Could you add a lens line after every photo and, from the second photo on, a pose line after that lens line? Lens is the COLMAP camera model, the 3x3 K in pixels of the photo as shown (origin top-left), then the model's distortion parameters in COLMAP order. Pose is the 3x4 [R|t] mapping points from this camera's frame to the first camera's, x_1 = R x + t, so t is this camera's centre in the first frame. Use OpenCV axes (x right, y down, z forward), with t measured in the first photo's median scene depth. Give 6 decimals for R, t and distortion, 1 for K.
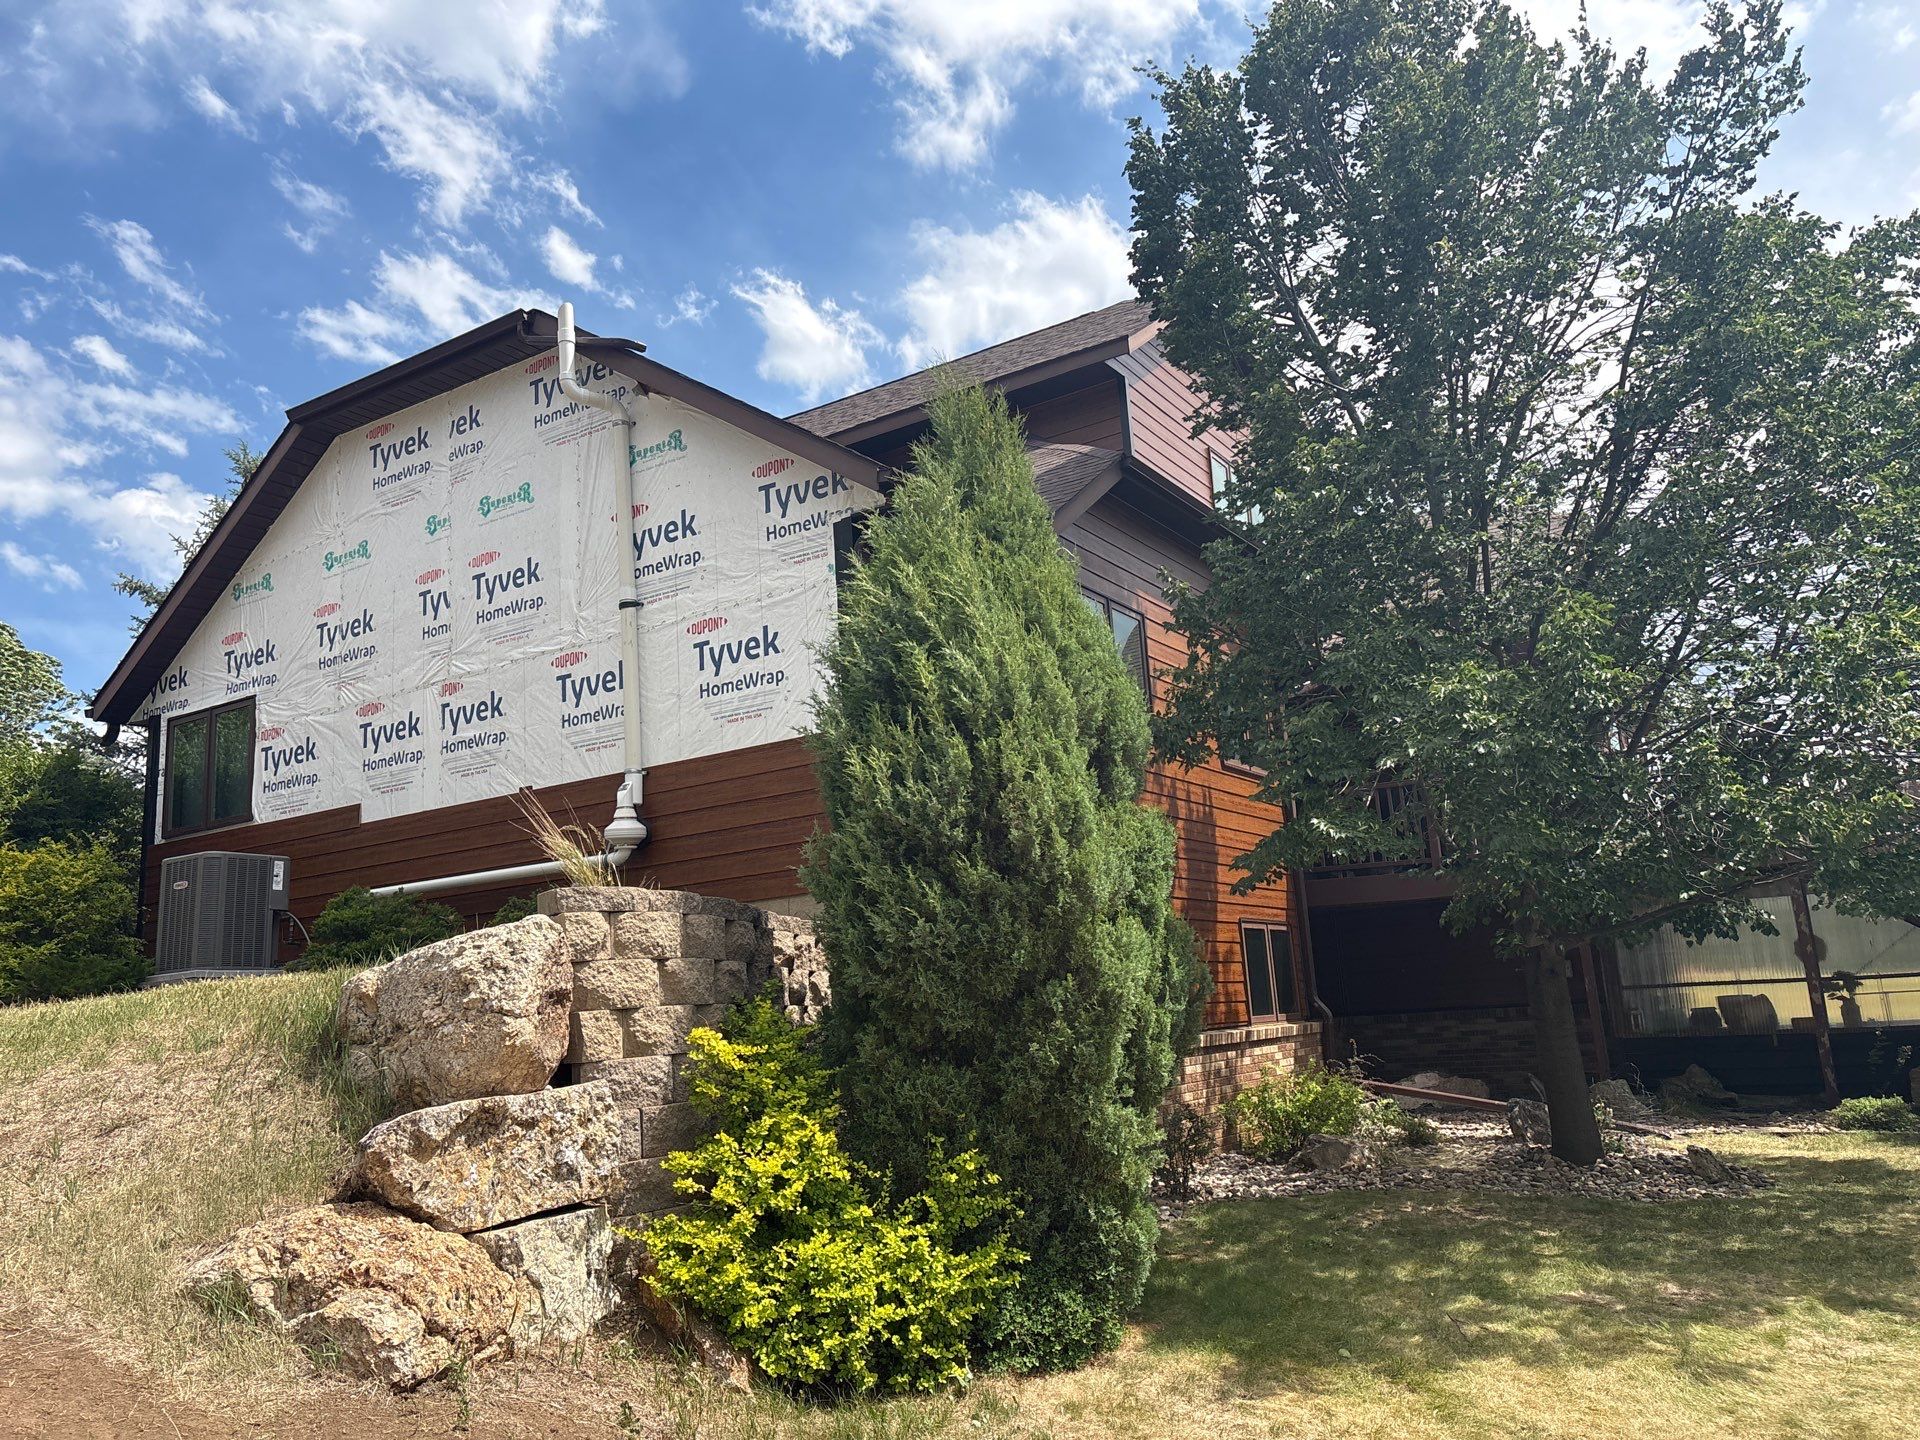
lens RADIAL K [[1414.1, 0, 966.5], [0, 1414.1, 714.7], [0, 0, 1]] dist [0.049894, -0.041694]
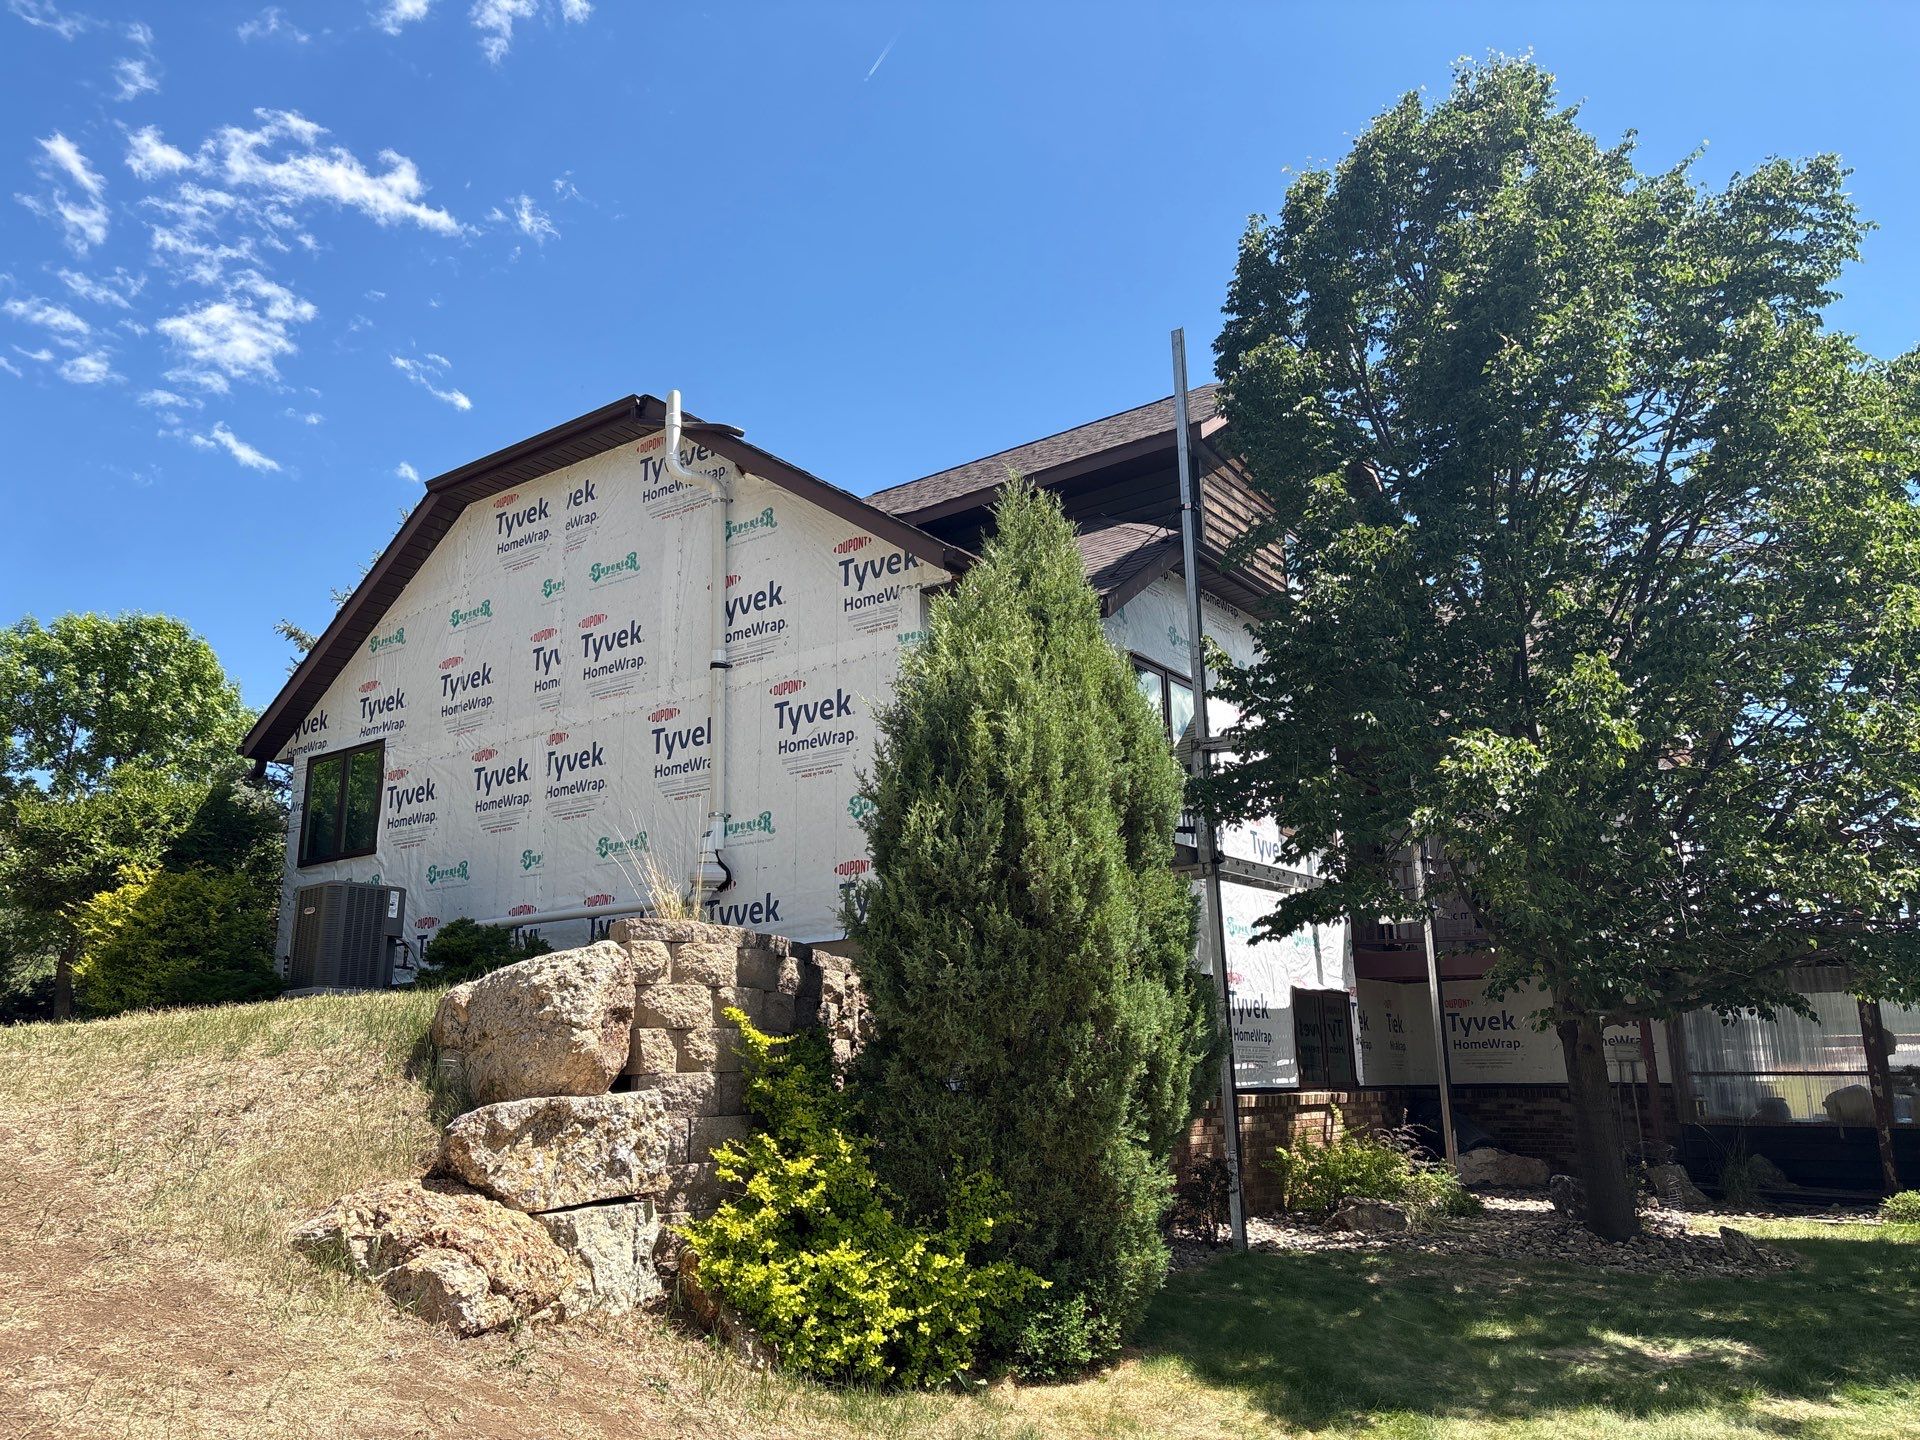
lens RADIAL K [[1414.1, 0, 966.5], [0, 1414.1, 714.7], [0, 0, 1]] dist [0.049894, -0.041694]
pose [[0.996606, 0.029678, -0.076782, 0.040802], [-0.032893, 0.998619, -0.040959, -0.002697], [0.075460, 0.043345, 0.996206, -0.074494]]
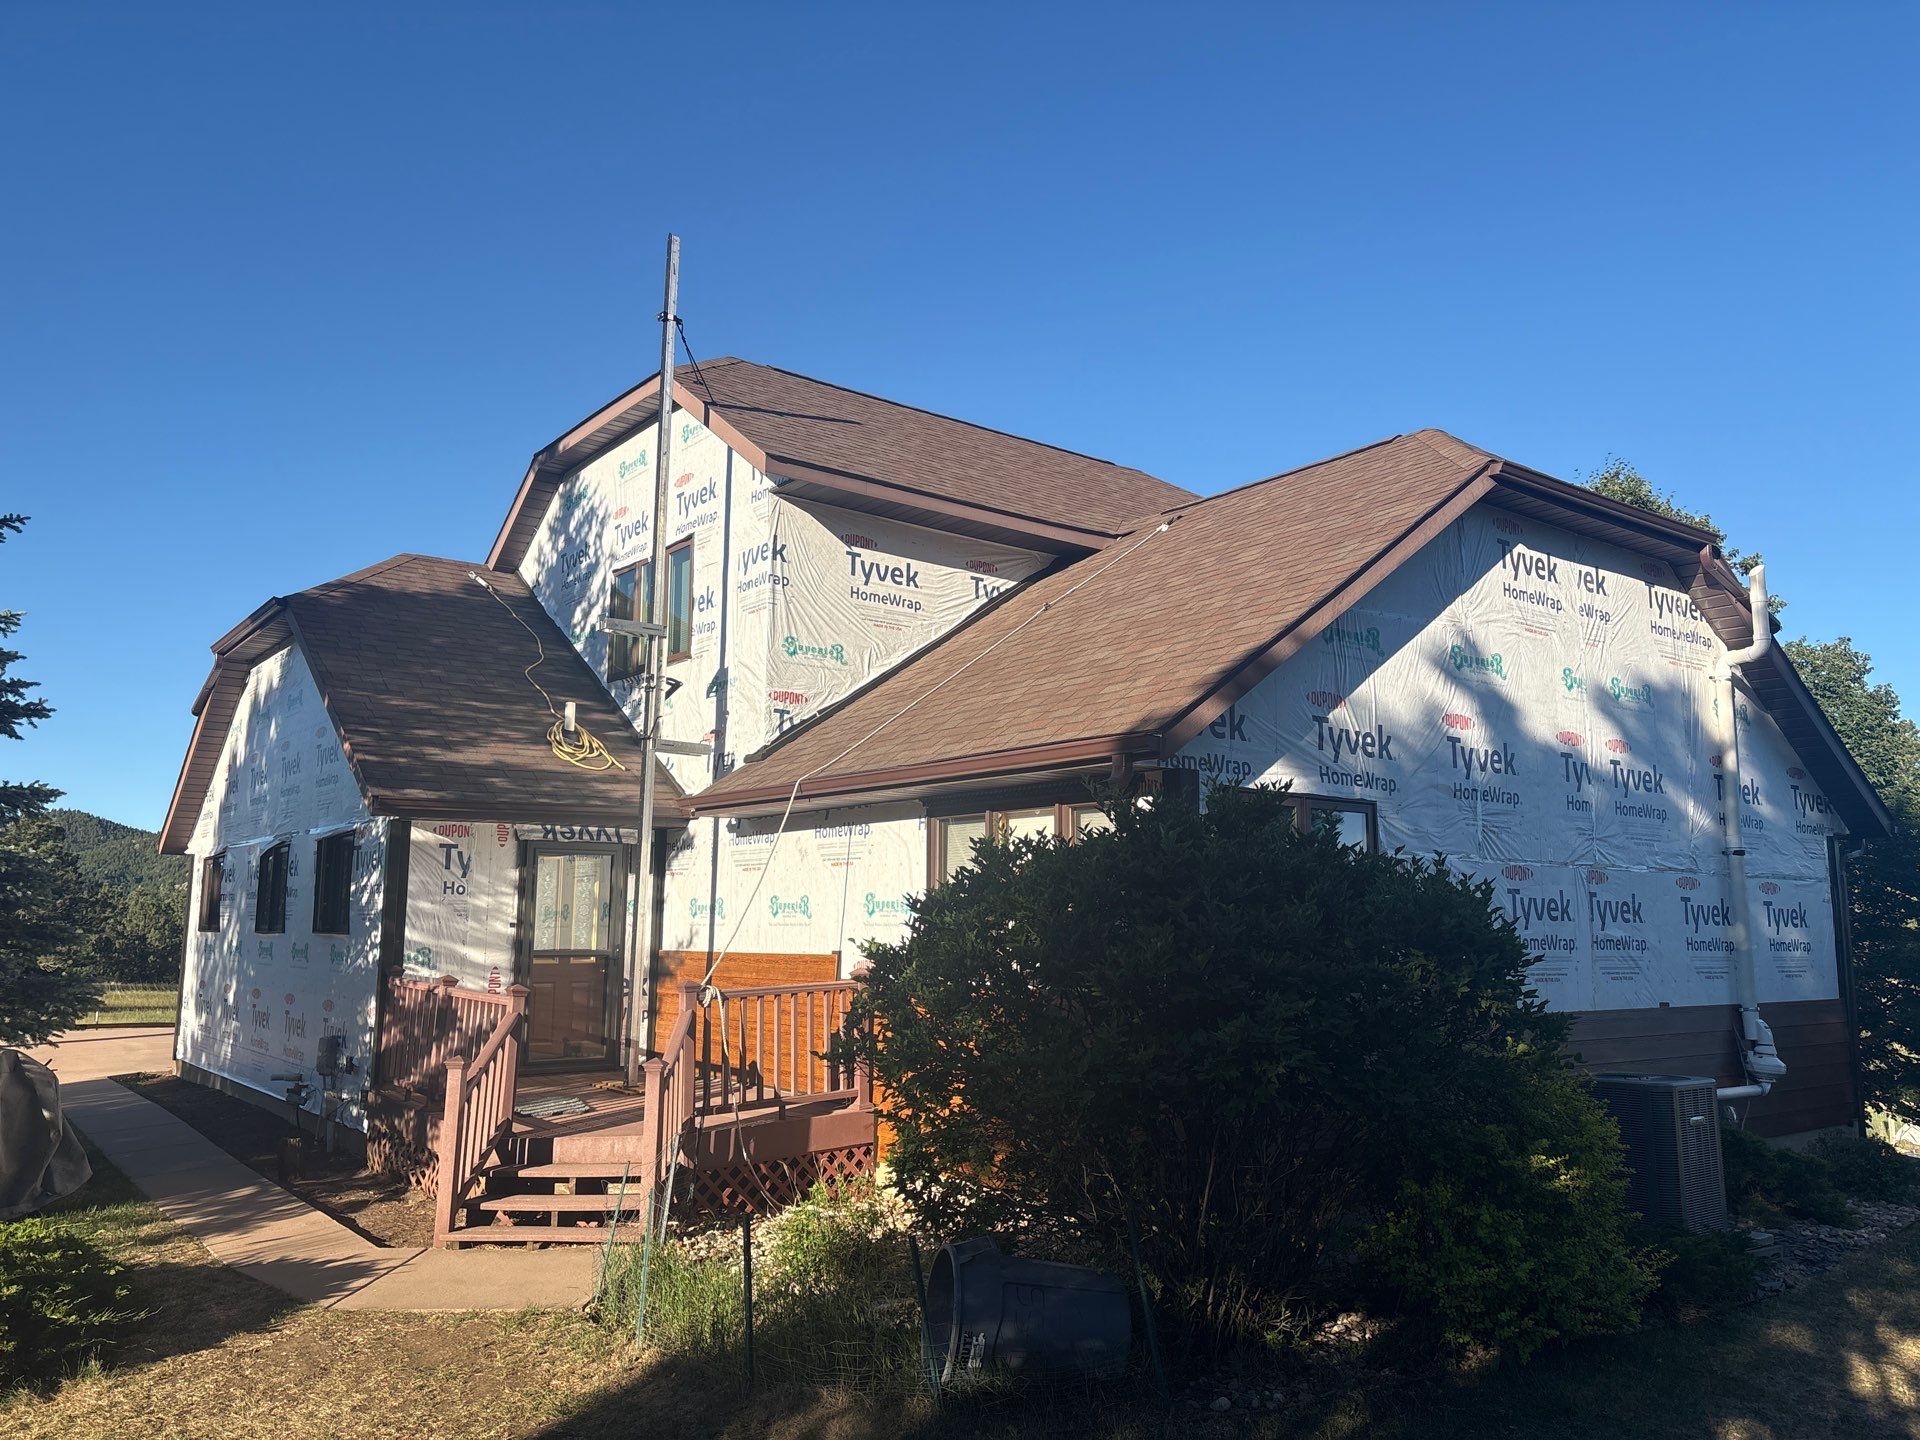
lens RADIAL K [[1410.0, 0, 983.6], [0, 1410.0, 726.4], [0, 0, 1]] dist [0.058631, -0.060920]
pose [[0.342409, 0.200811, 0.917840, -1.700032], [-0.218210, 0.967178, -0.130200, 0.116114], [-0.913860, -0.155700, 0.374990, 1.301732]]
